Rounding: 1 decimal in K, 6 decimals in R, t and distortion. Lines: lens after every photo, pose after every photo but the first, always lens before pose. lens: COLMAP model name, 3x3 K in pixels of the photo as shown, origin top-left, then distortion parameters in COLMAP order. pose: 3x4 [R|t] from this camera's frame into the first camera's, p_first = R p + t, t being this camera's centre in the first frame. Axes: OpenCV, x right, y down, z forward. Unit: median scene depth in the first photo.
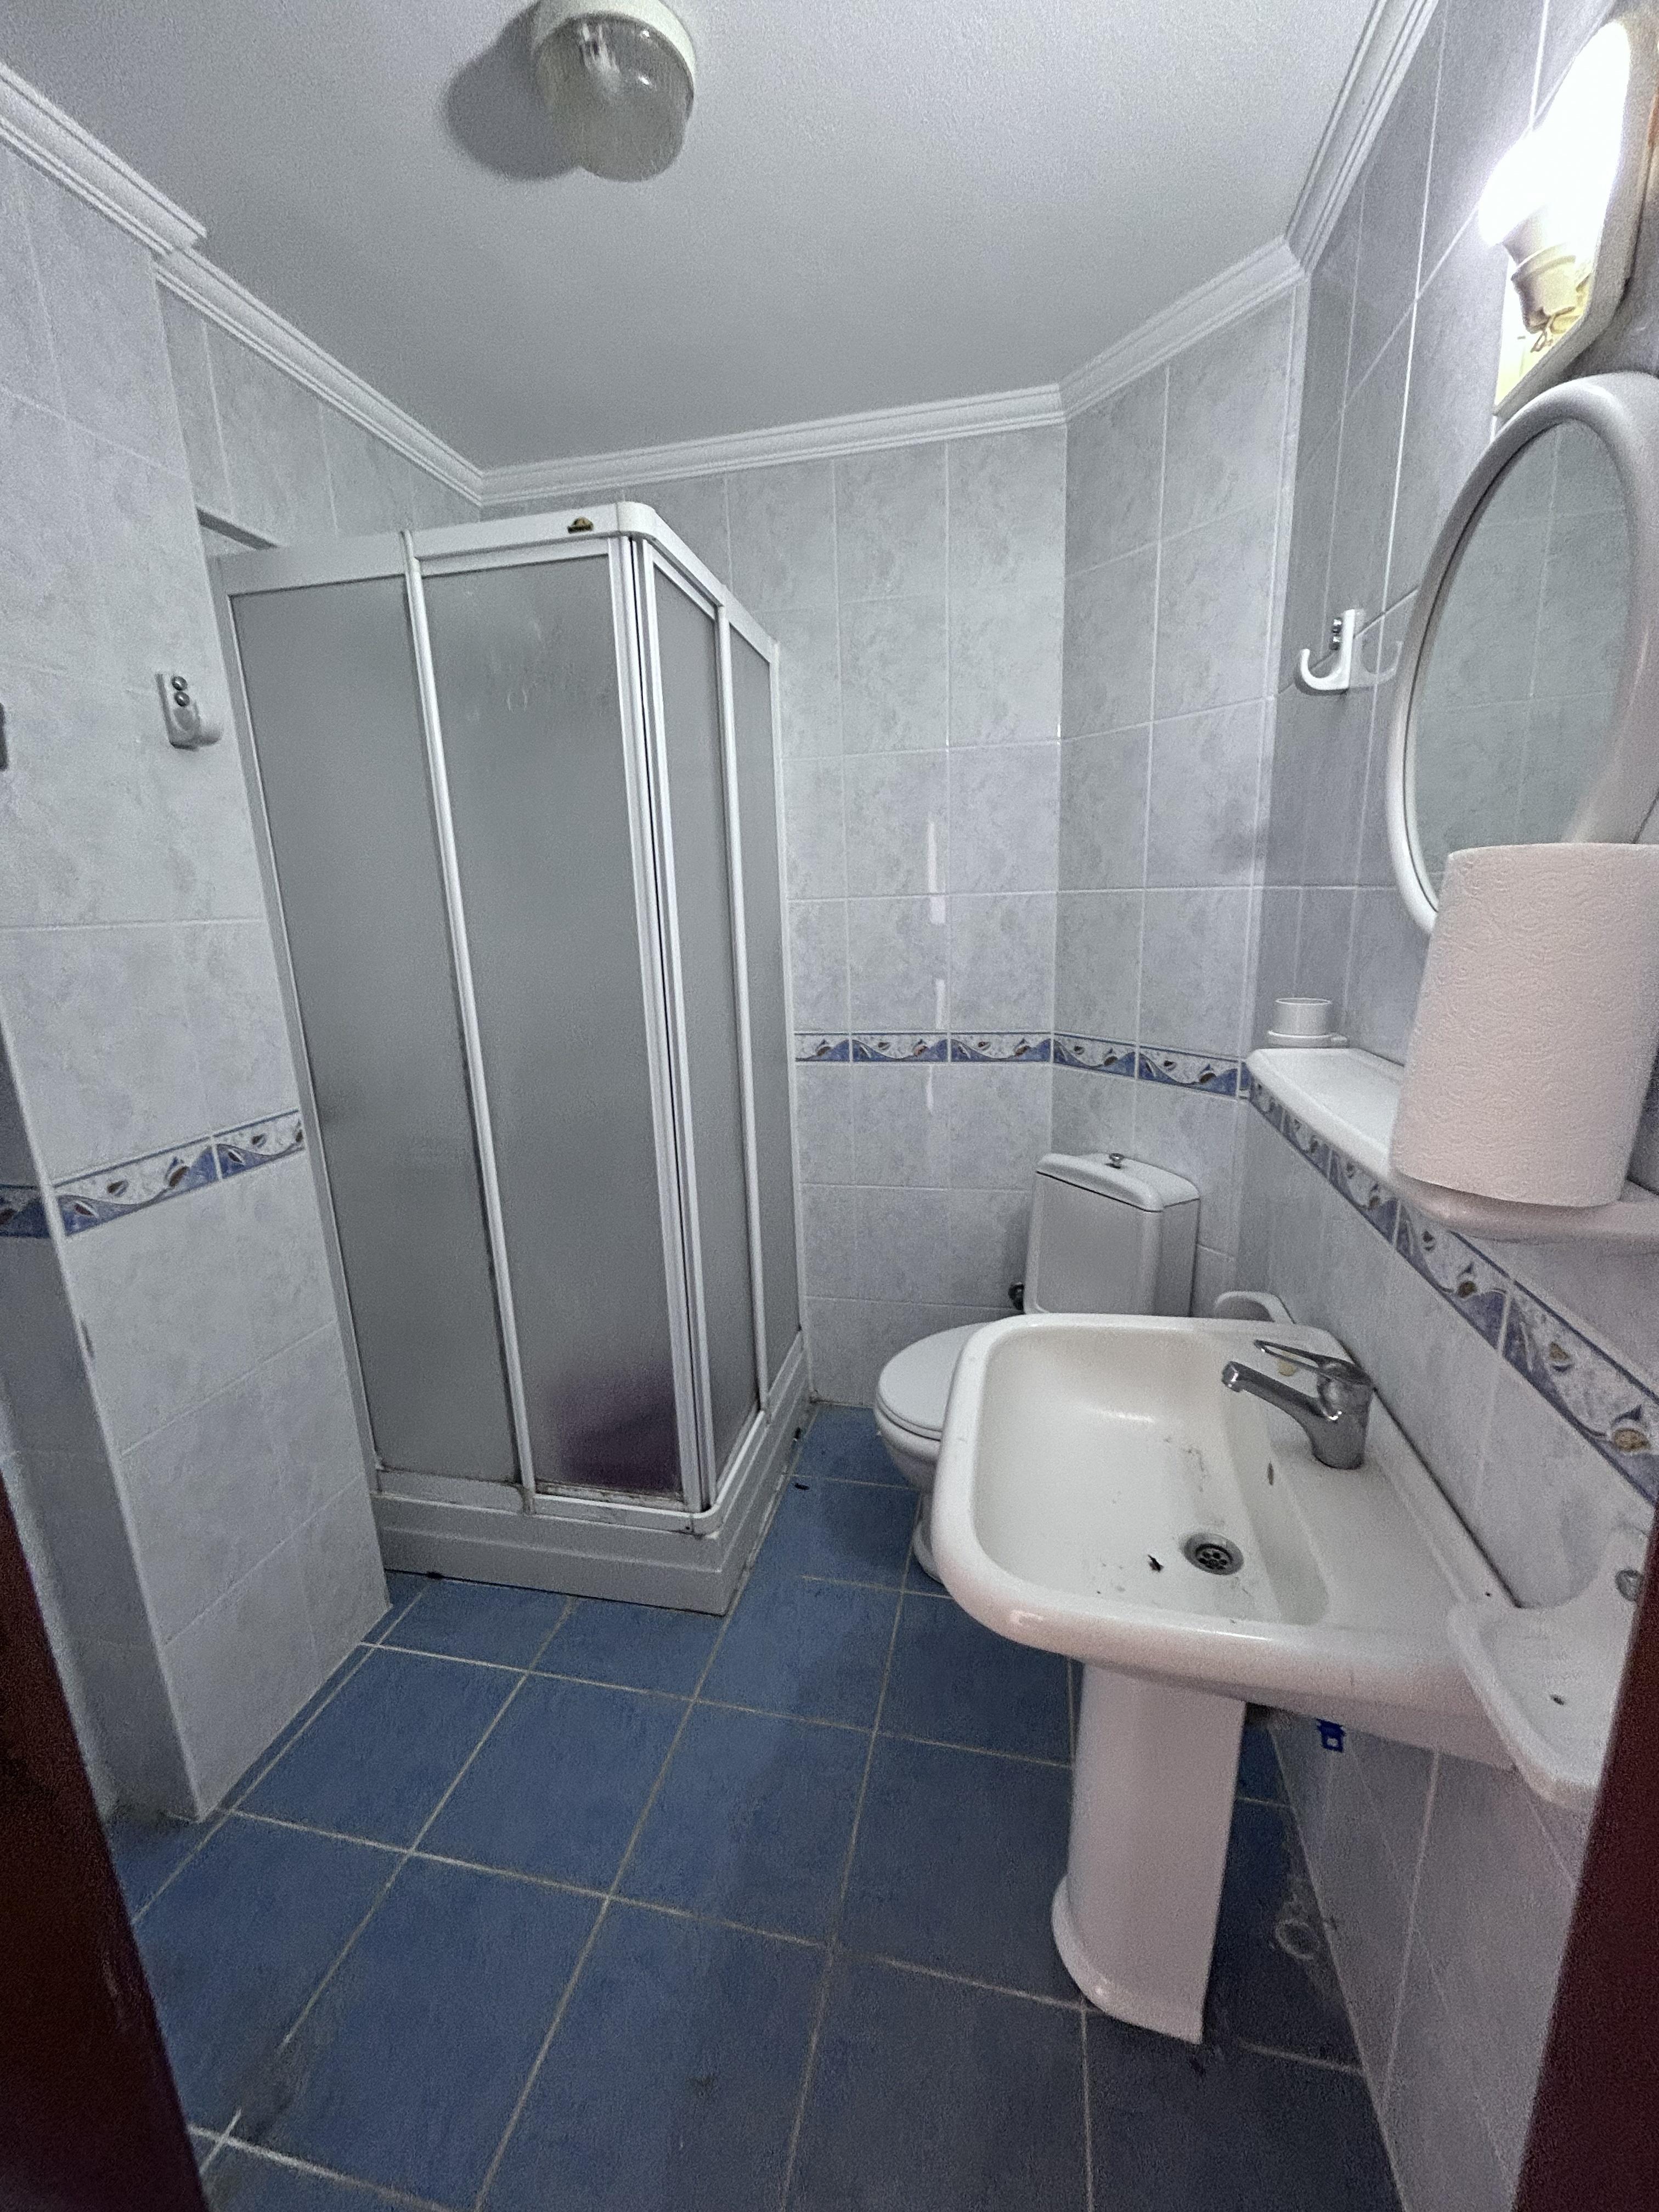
lens RADIAL K [[898.4, 0, 832.4], [0, 898.4, 1105.0], [0, 0, 1]] dist [0.003269, 0.001905]
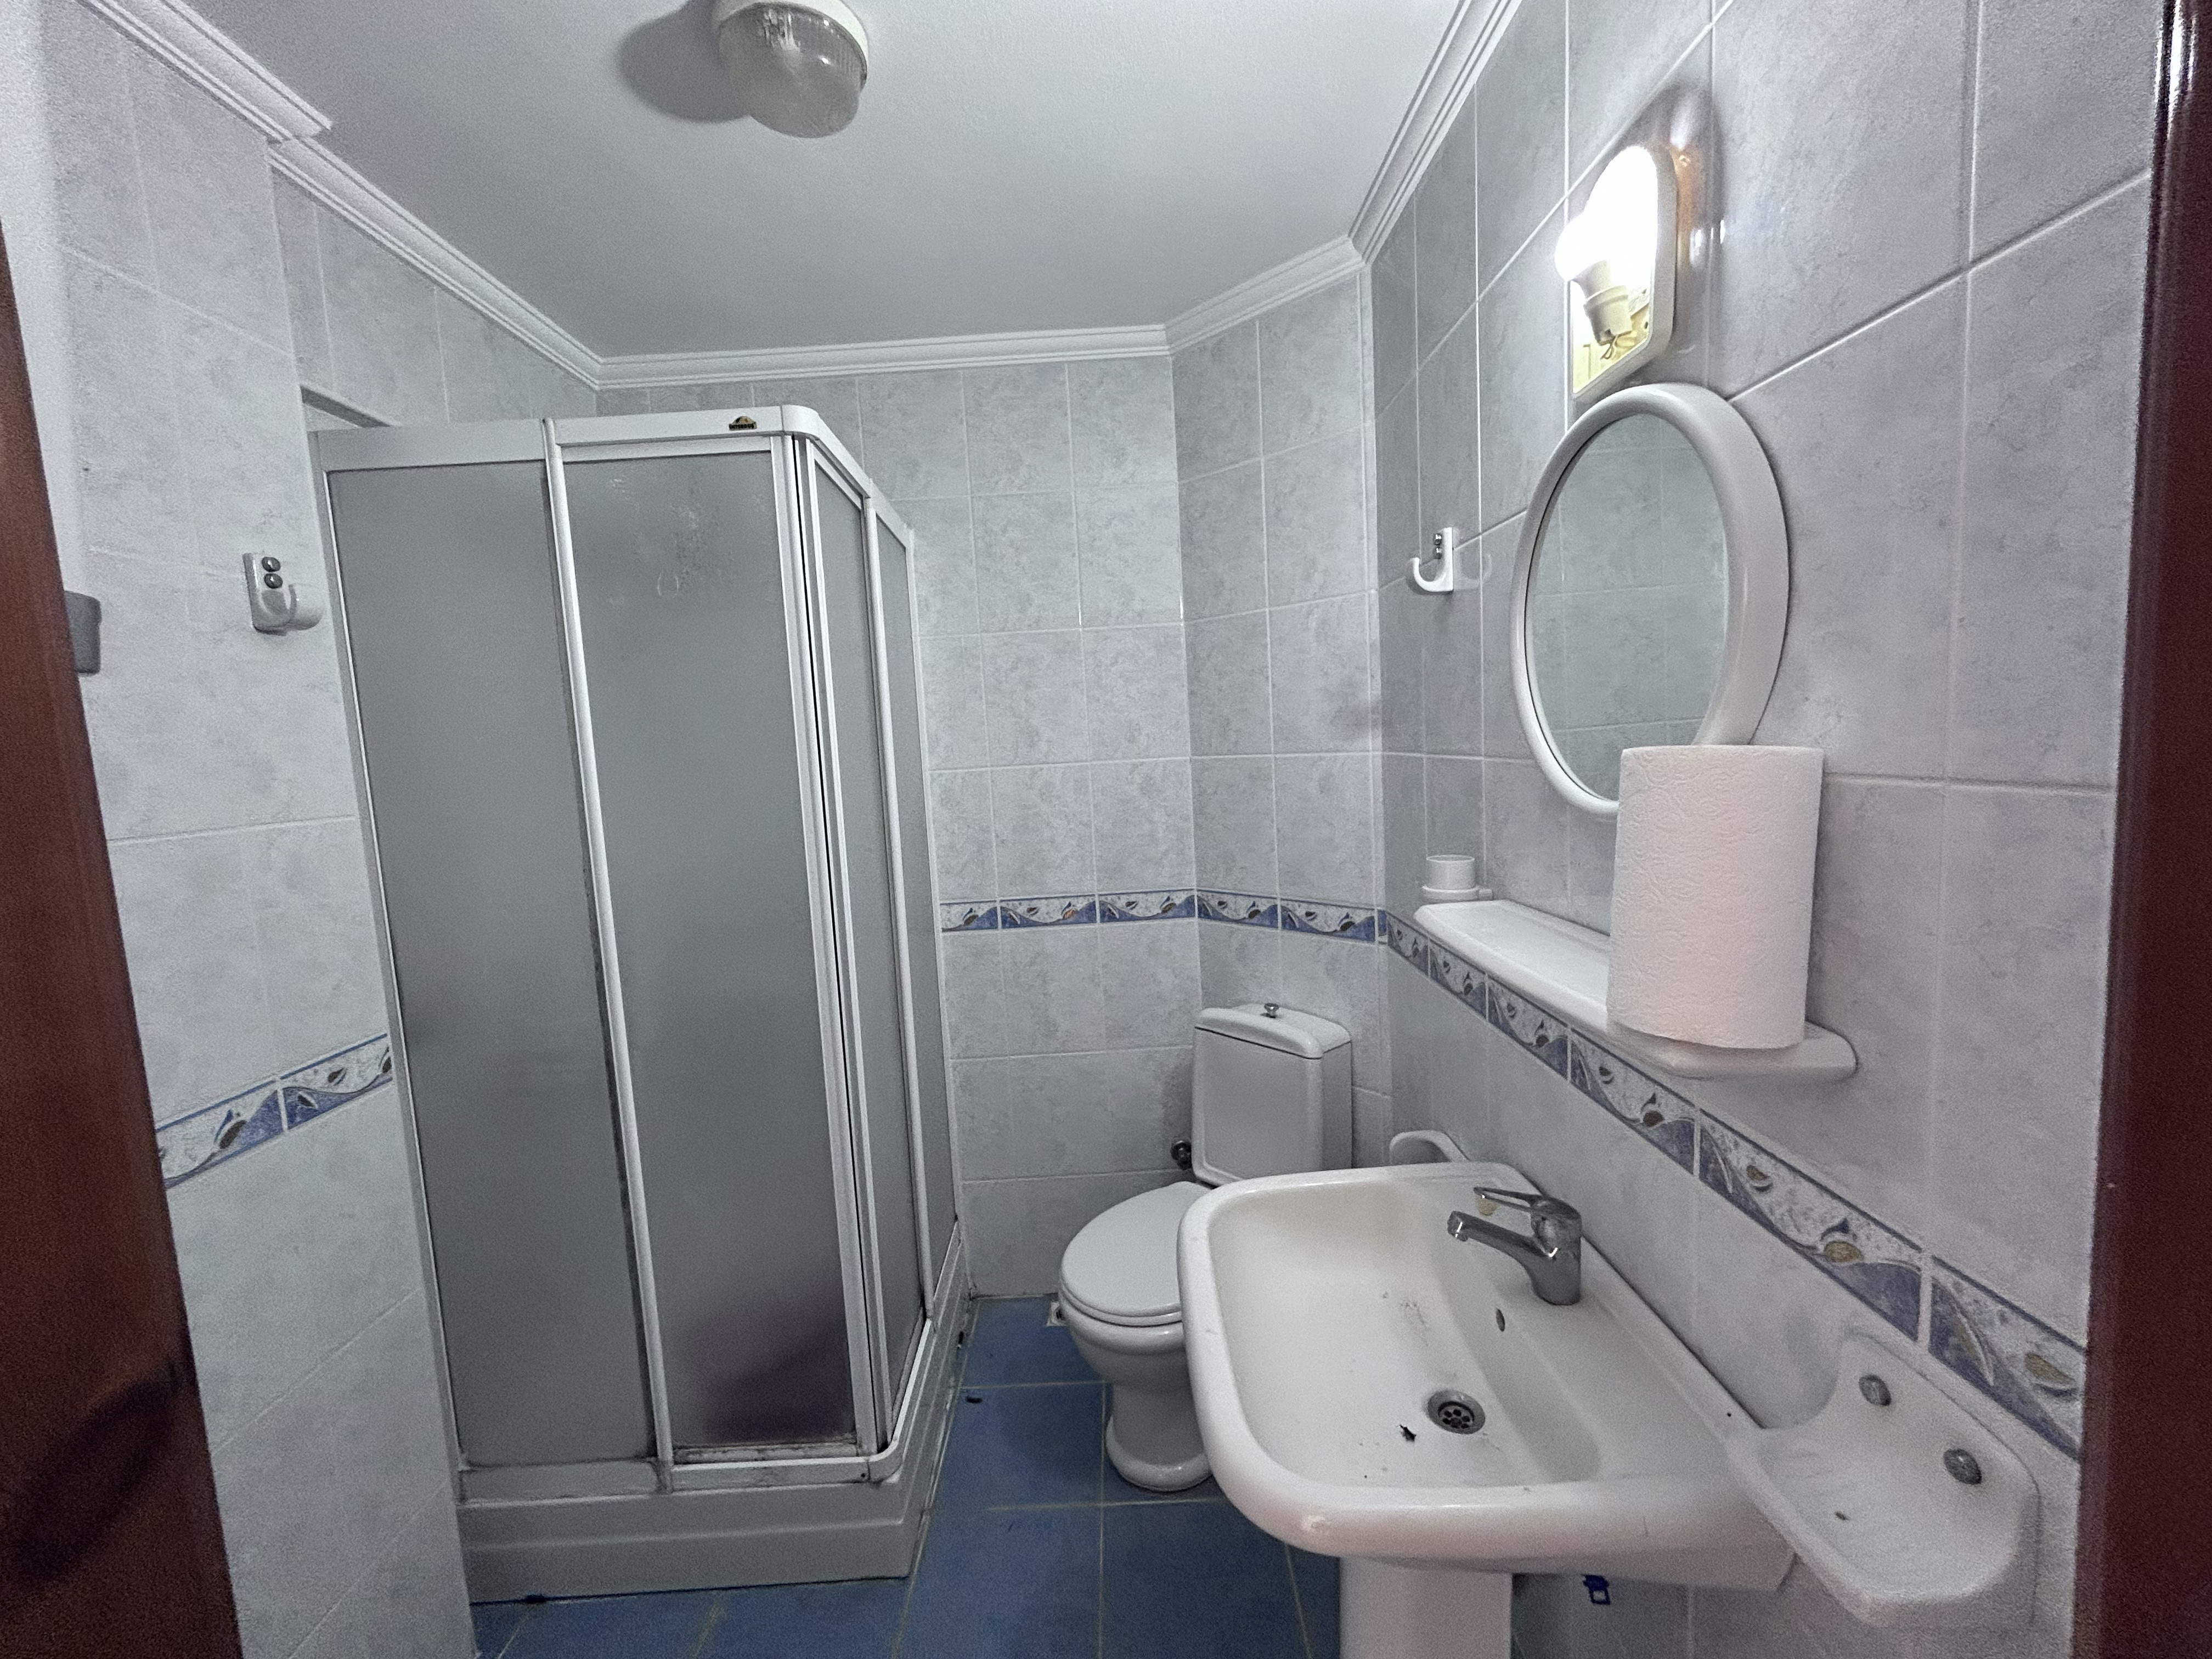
lens RADIAL K [[898.4, 0, 1104.2], [0, 898.4, 825.8], [0, 0, 1]] dist [0.003269, 0.001905]
pose [[0.977360, -0.040895, 0.207594, -0.102336], [0.069760, 0.988564, -0.133694, -0.030581], [-0.199752, 0.145149, 0.969036, 0.003511]]
